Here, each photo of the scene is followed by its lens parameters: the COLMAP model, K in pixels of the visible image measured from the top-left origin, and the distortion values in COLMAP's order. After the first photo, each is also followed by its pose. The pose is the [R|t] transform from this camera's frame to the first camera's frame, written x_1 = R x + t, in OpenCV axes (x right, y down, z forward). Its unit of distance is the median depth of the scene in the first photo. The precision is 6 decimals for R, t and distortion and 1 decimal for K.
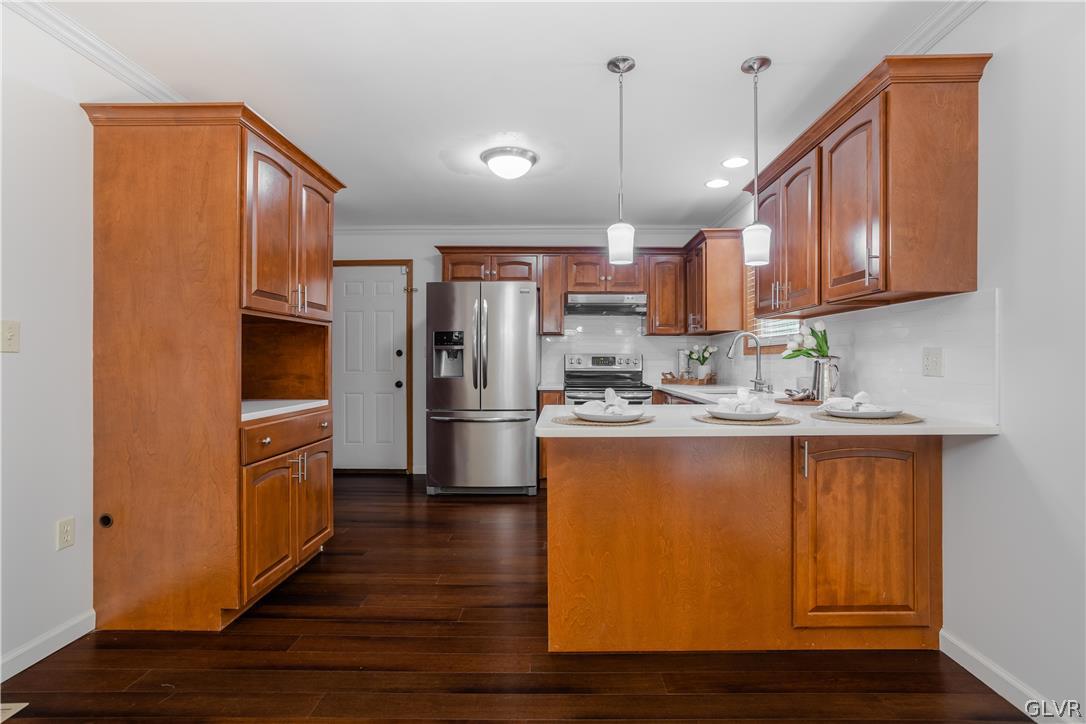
lens RADIAL K [[532.8, 0, 555.7], [0, 532.8, 361.1], [0, 0, 1]] dist [-0.005260, 0.000224]
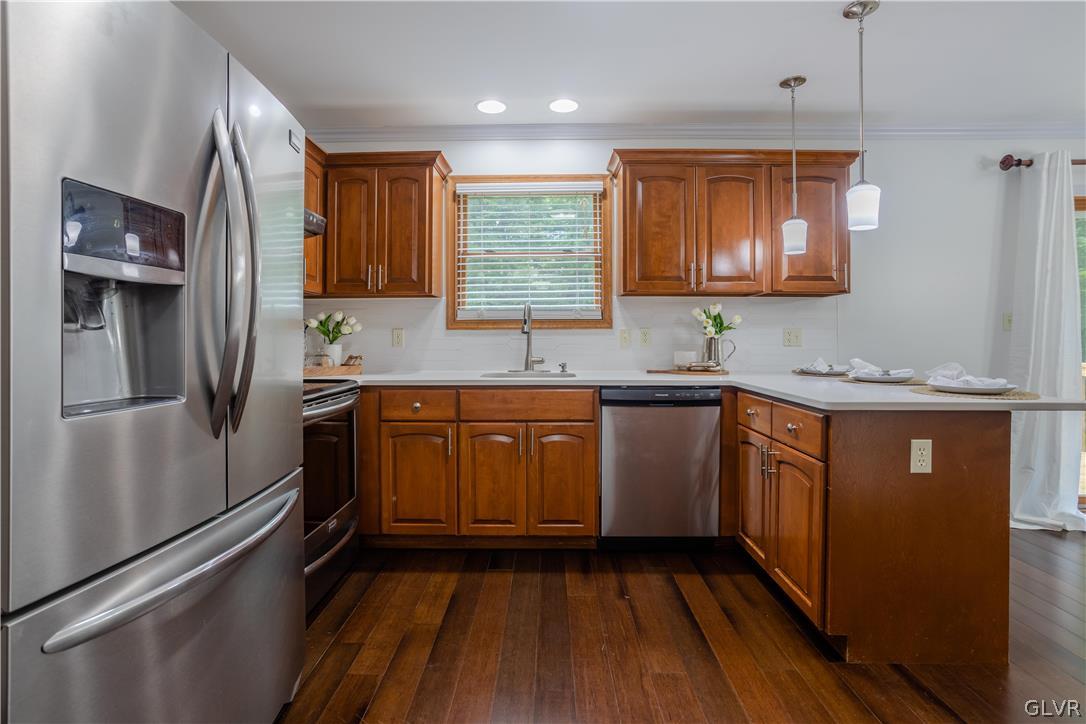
lens RADIAL K [[535.9, 0, 542.7], [0, 535.9, 334.1], [0, 0, 1]] dist [-0.038625, 0.000165]
pose [[0.005788, 0.003888, 0.999976, -0.687631], [0.003206, 0.999987, -0.003907, -0.001936], [-0.999978, 0.003229, 0.005775, 1.356963]]
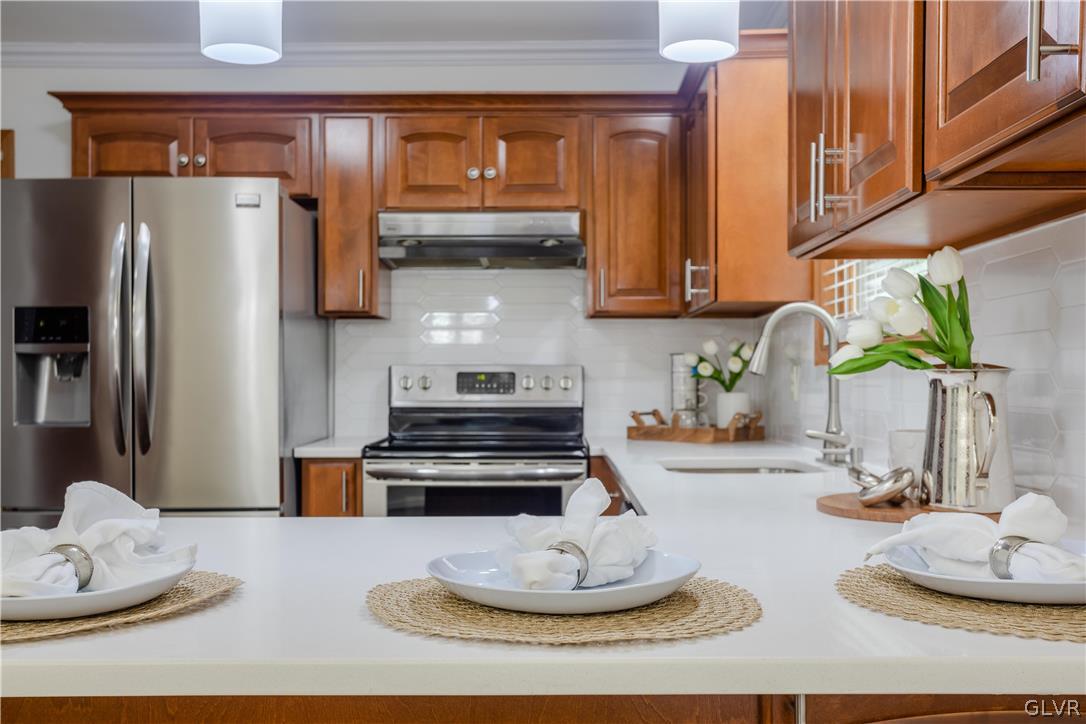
lens RADIAL K [[1093.1, 0, 527.8], [0, 1093.1, 381.6], [0, 0, 1]] dist [0.053674, 0.005499]
pose [[0.999834, -0.003436, -0.017875, 0.256337], [0.003416, 0.999994, -0.001106, 0.000348], [0.017879, 0.001045, 0.999840, 0.337832]]
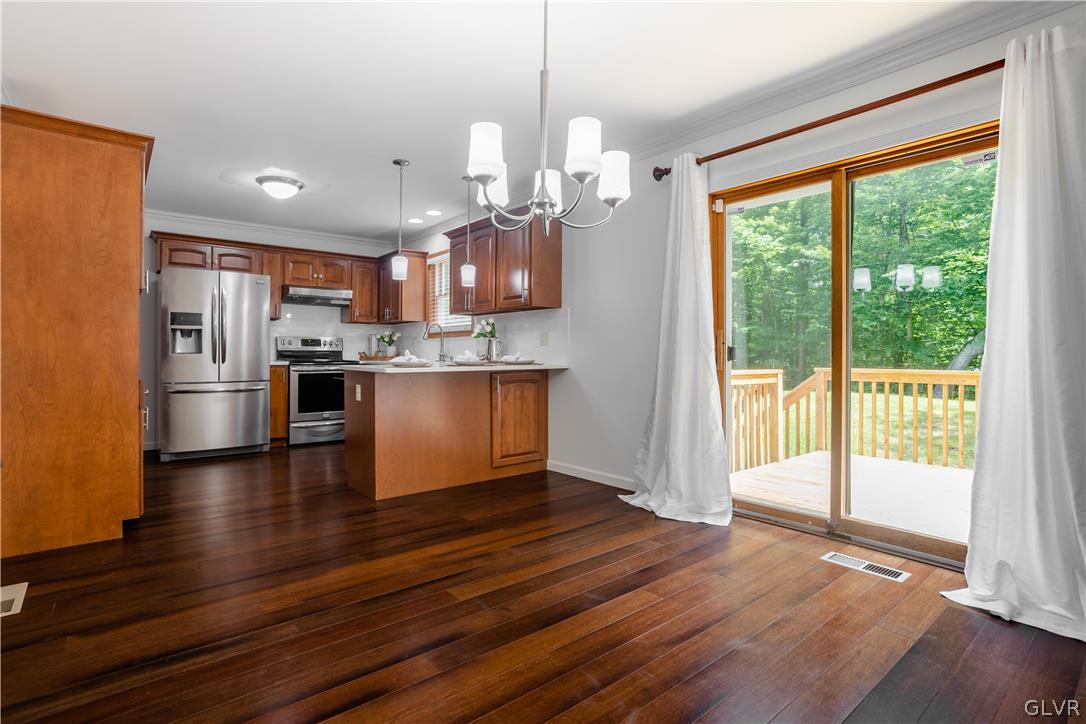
lens RADIAL K [[536.2, 0, 541.8], [0, 536.2, 353.5], [0, 0, 1]] dist [-0.036076, 0.000393]
pose [[0.762988, 0.002009, 0.646409, -0.561732], [-0.000389, 0.999996, -0.002649, 0.052685], [-0.646412, 0.001769, 0.762986, -0.524609]]
